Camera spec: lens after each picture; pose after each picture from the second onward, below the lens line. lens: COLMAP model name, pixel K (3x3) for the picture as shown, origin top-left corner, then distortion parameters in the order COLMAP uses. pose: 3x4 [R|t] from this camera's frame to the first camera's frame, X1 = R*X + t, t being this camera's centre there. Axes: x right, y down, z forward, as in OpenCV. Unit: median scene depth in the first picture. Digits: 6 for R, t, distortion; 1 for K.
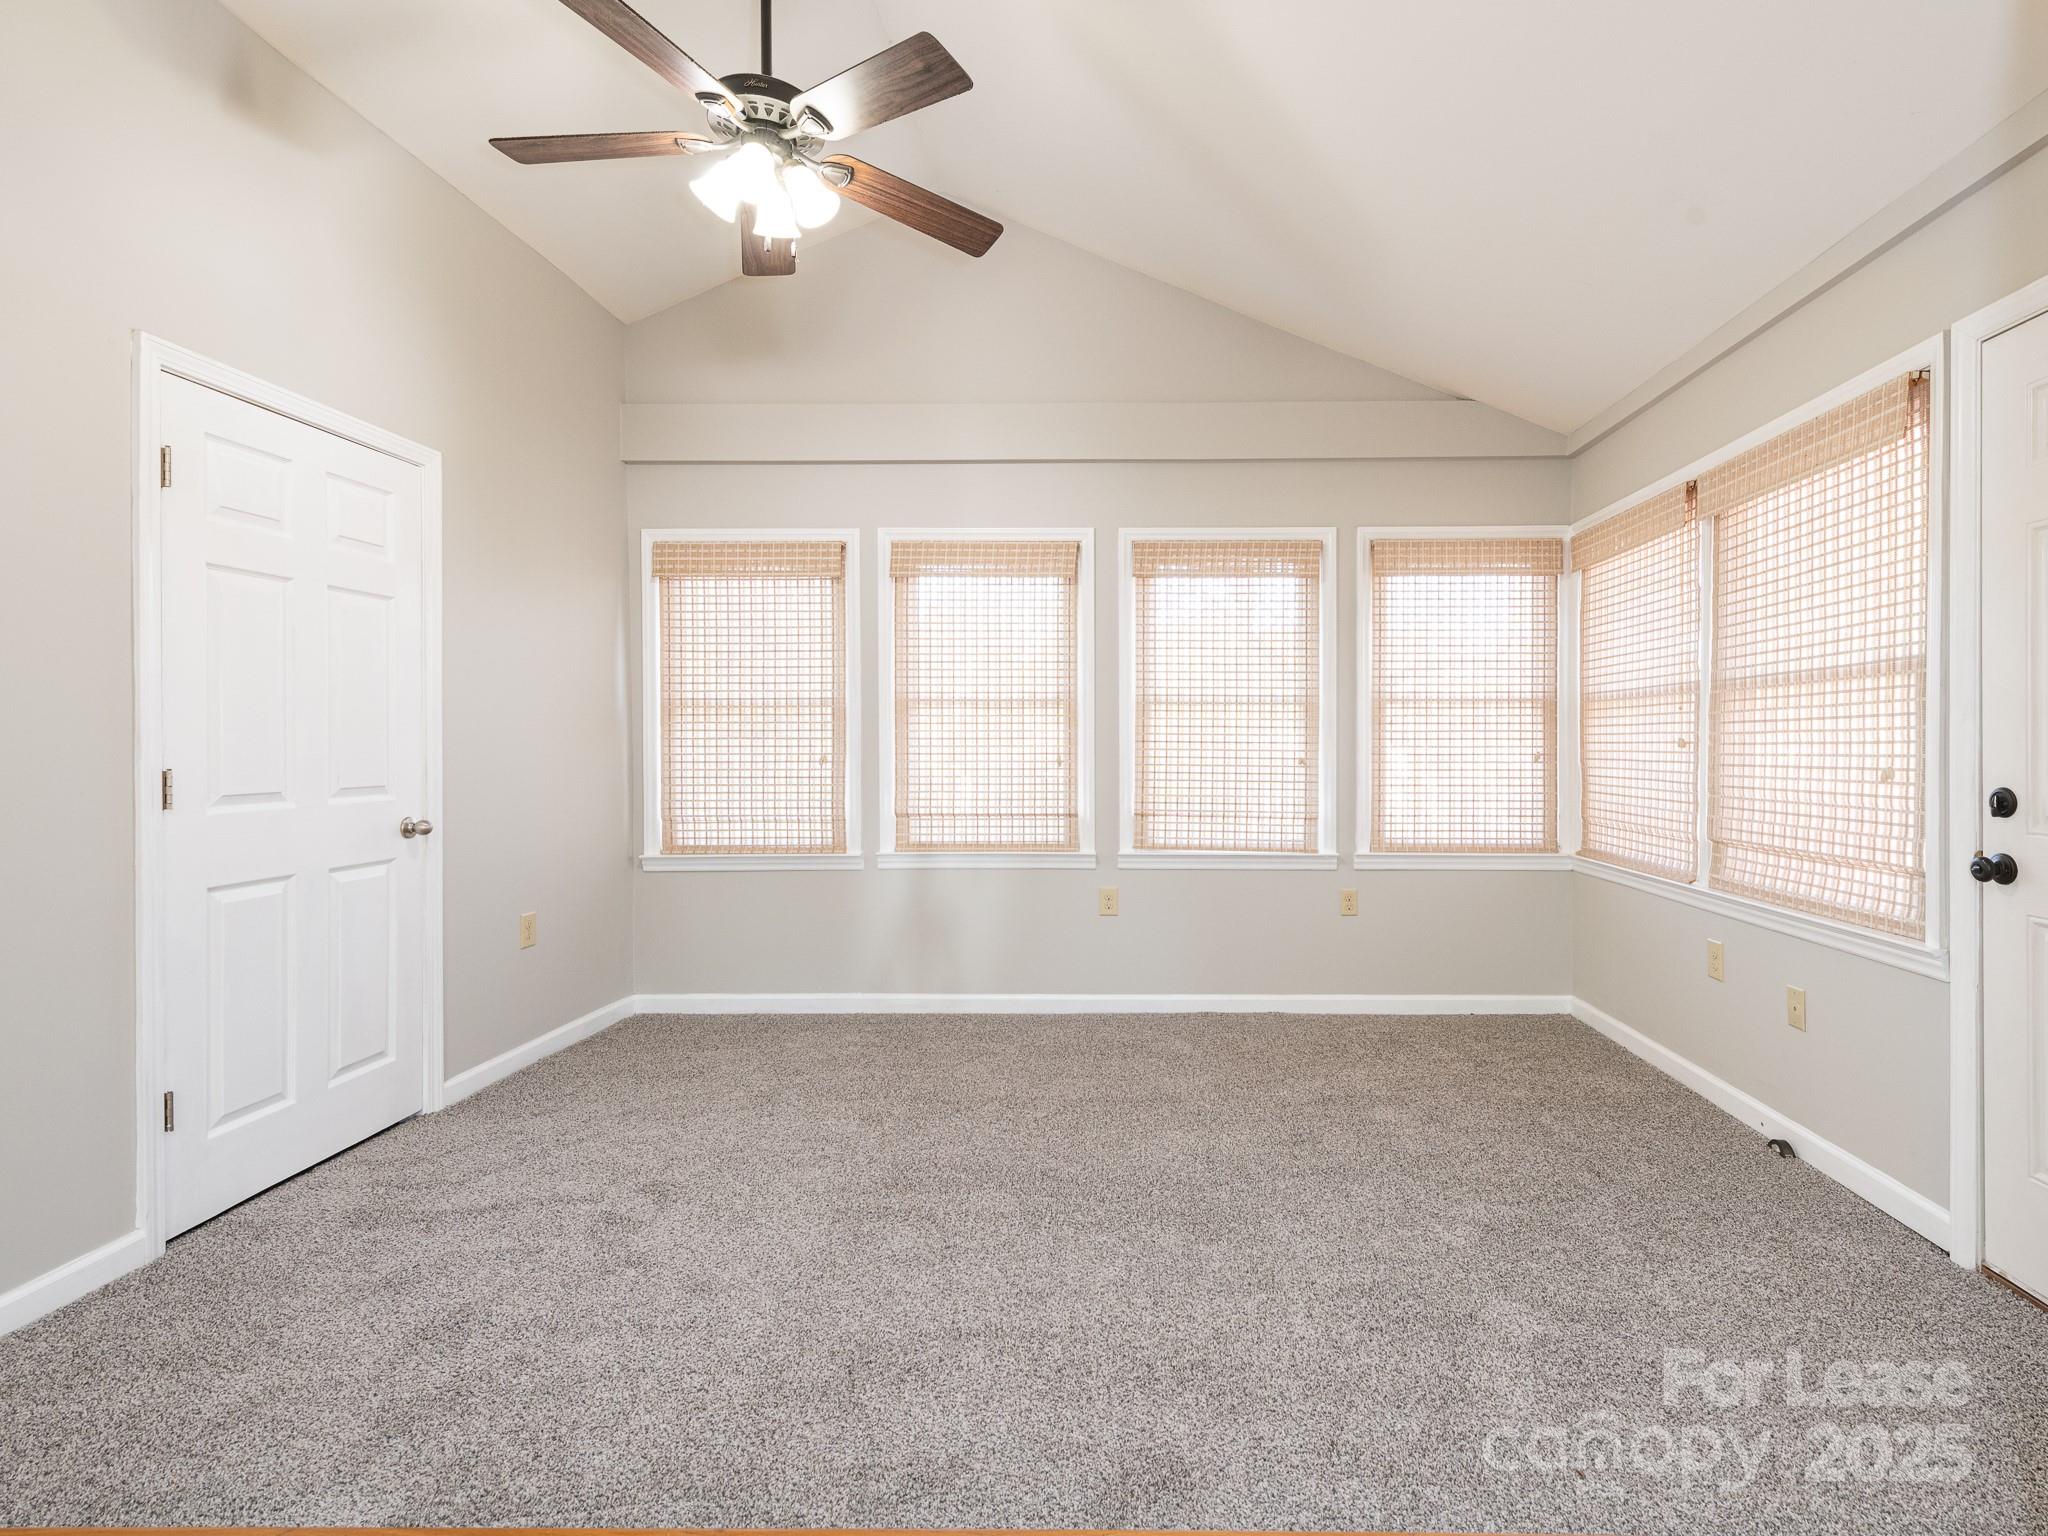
lens RADIAL K [[1039.4, 0, 1087.9], [0, 1039.4, 742.3], [0, 0, 1]] dist [0.019016, -0.005448]
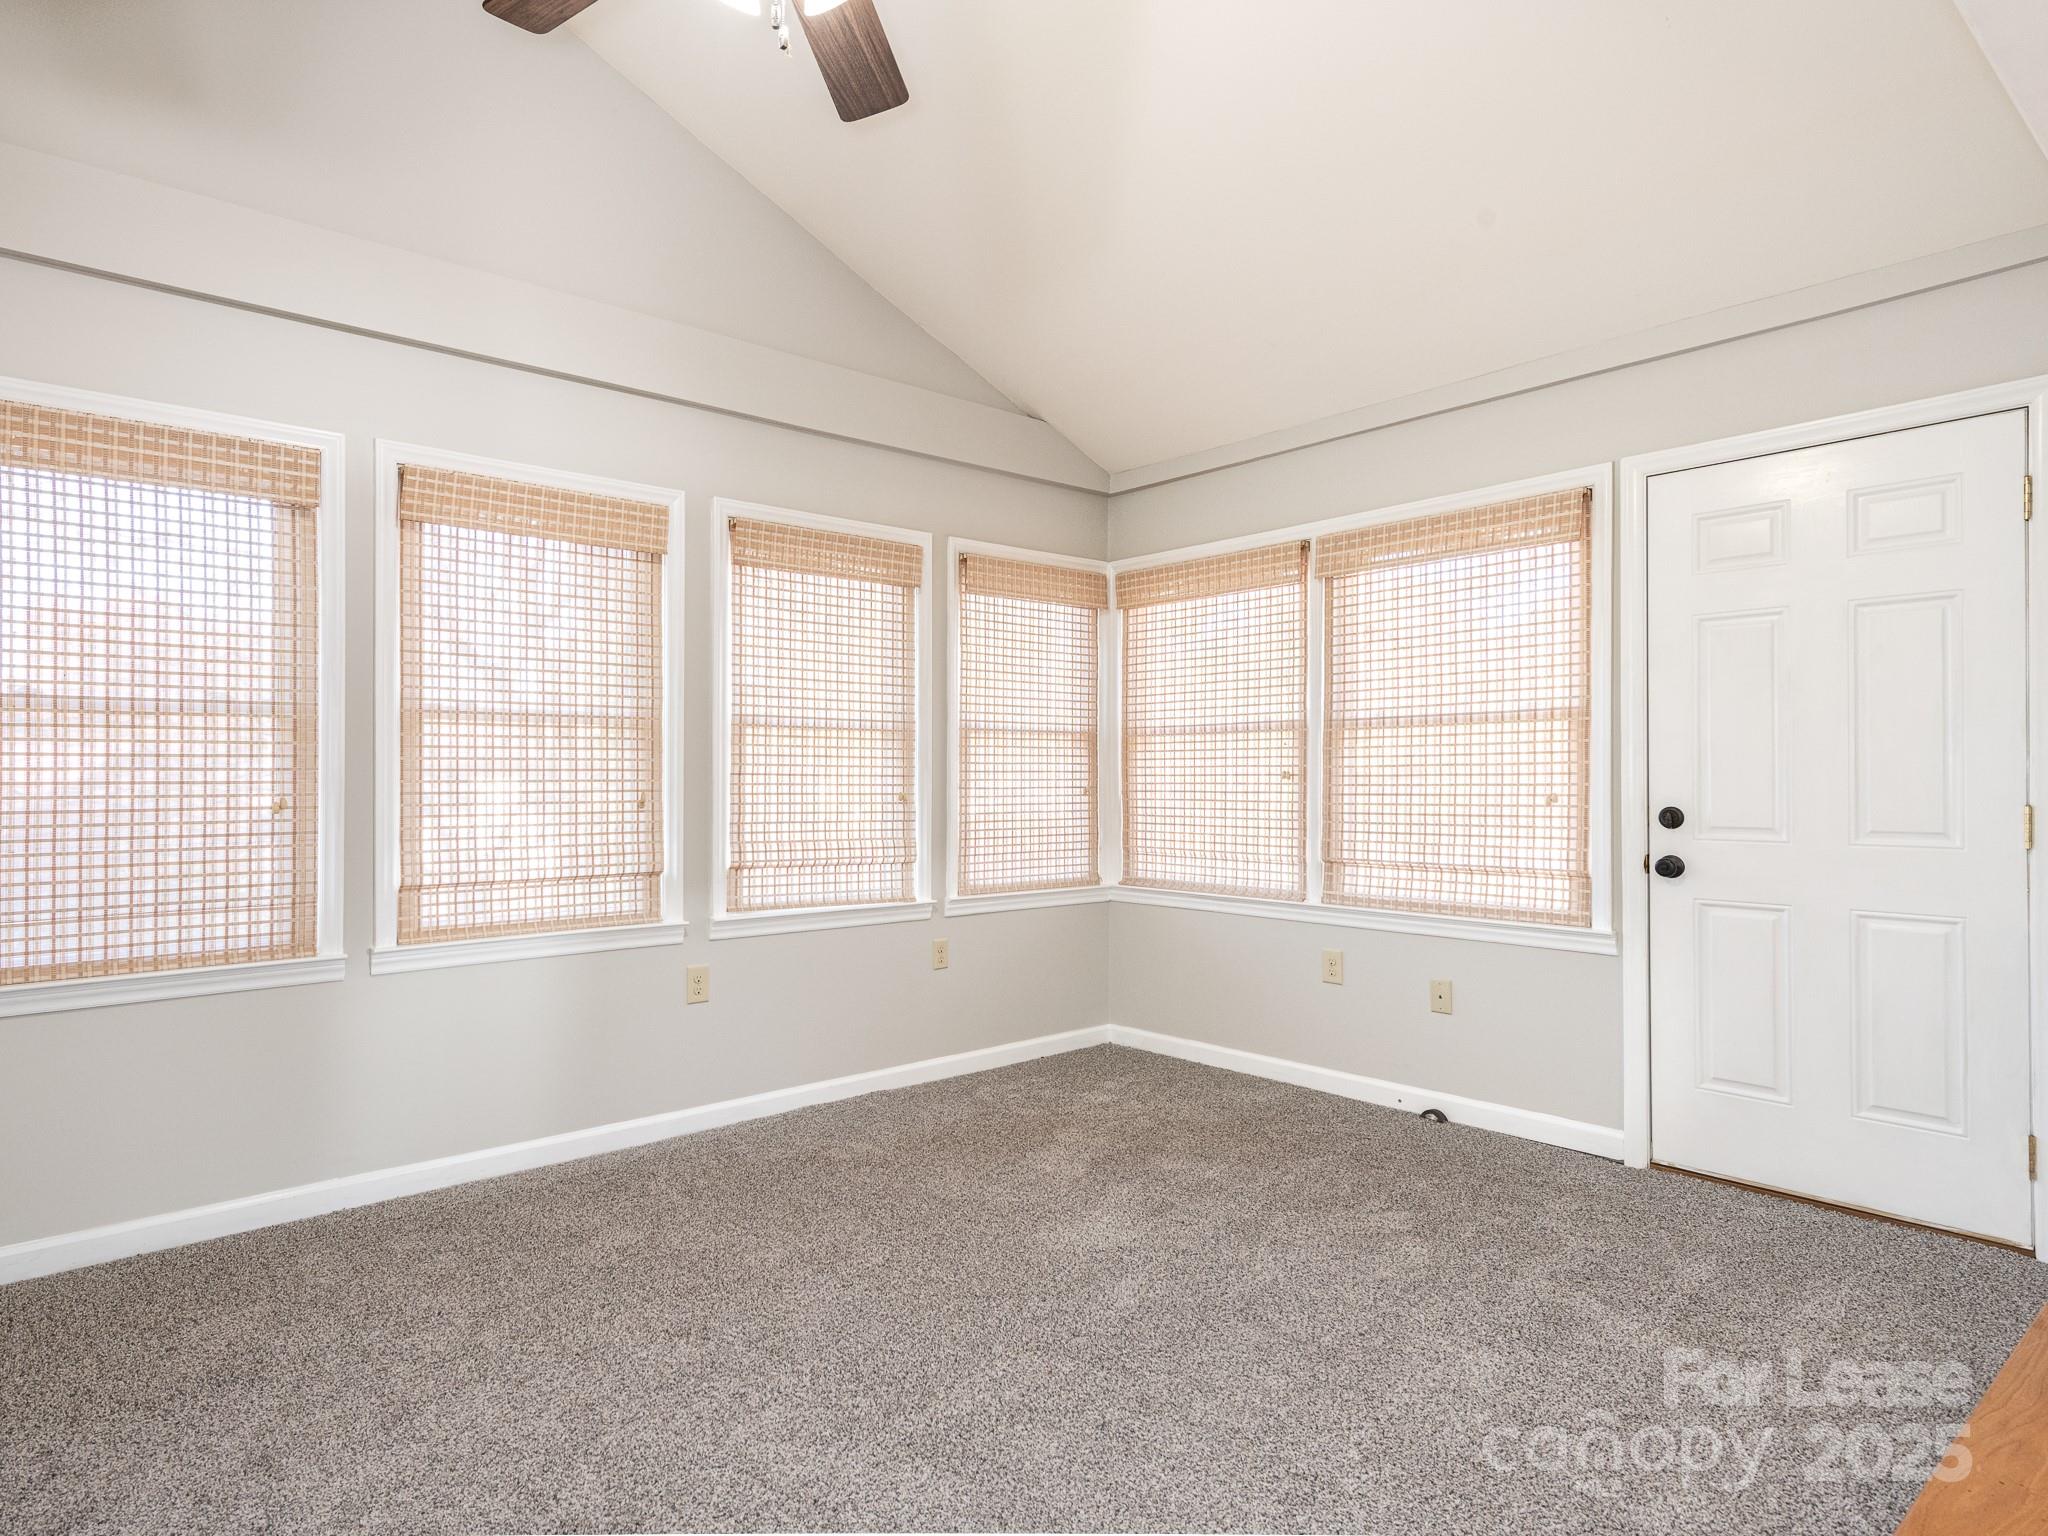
lens RADIAL K [[1196.0, 0, 1021.0], [0, 1196.0, 771.0], [0, 0, 1]] dist [0.021098, -0.001010]
pose [[0.752299, 0.001895, 0.658819, -0.385740], [0.001636, 0.999987, -0.004745, 0.001441], [-0.658820, 0.004647, 0.752286, 0.185682]]
